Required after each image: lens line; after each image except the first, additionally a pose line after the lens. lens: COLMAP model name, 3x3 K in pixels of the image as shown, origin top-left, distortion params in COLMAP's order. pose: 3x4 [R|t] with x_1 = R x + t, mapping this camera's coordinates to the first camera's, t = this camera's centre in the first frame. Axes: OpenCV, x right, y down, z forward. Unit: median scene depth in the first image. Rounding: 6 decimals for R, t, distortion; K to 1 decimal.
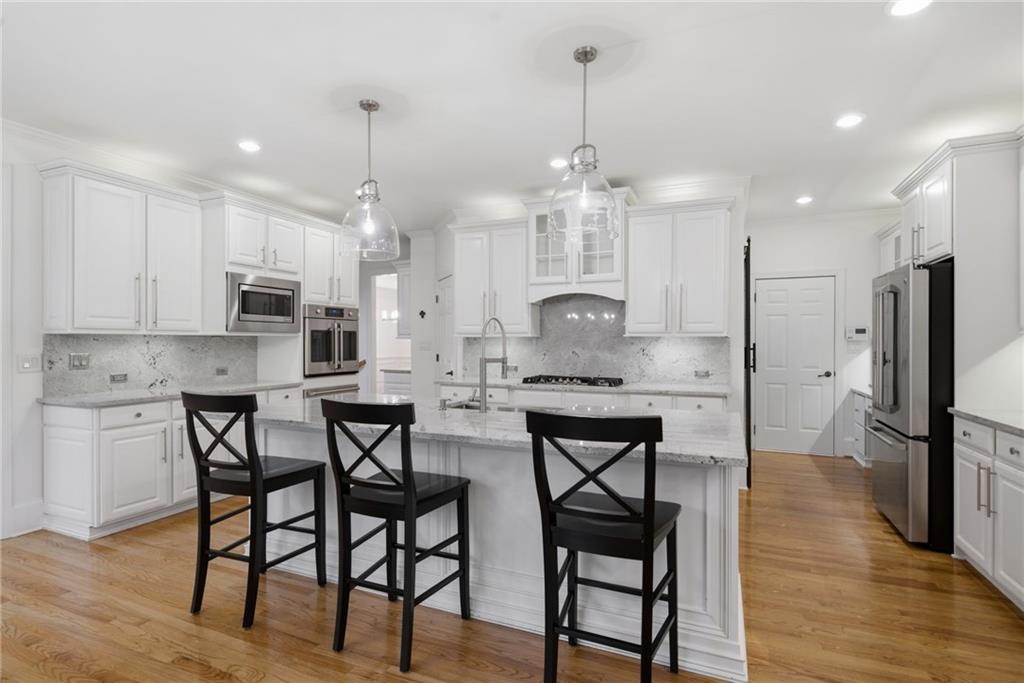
lens RADIAL K [[504.6, 0, 514.2], [0, 504.6, 341.5], [0, 0, 1]] dist [-0.024905, 0.000143]
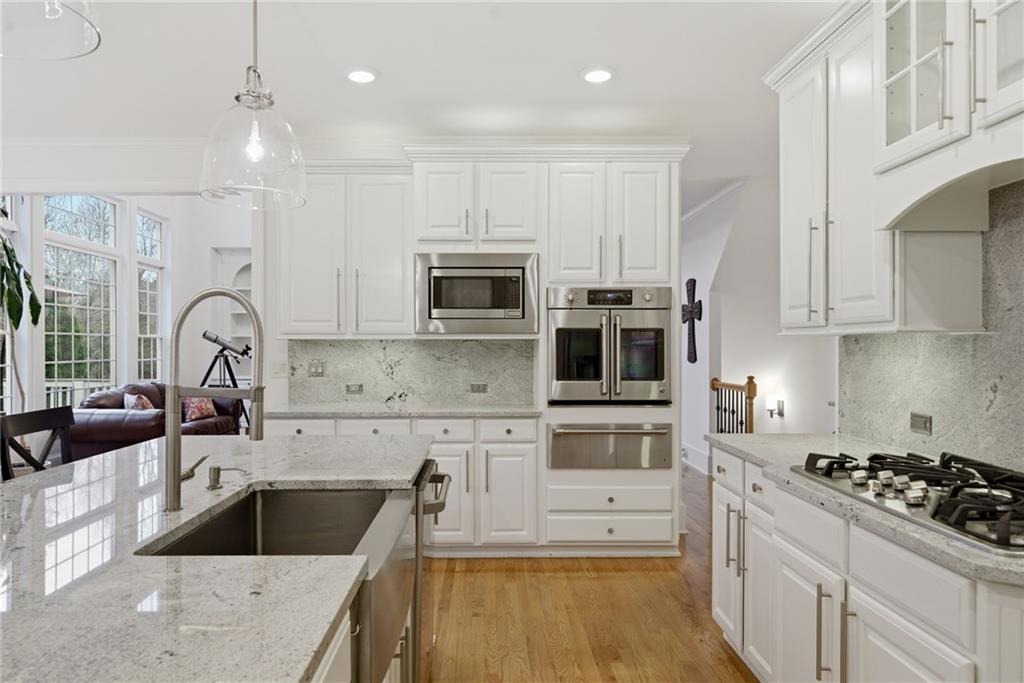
lens RADIAL K [[626.8, 0, 509.9], [0, 626.8, 349.0], [0, 0, 1]] dist [-0.053242, -0.001158]
pose [[0.409536, 0.005912, -0.912275, 0.293510], [0.002029, 0.999971, 0.007392, -0.004199], [0.912292, -0.004879, 0.409512, 0.675125]]
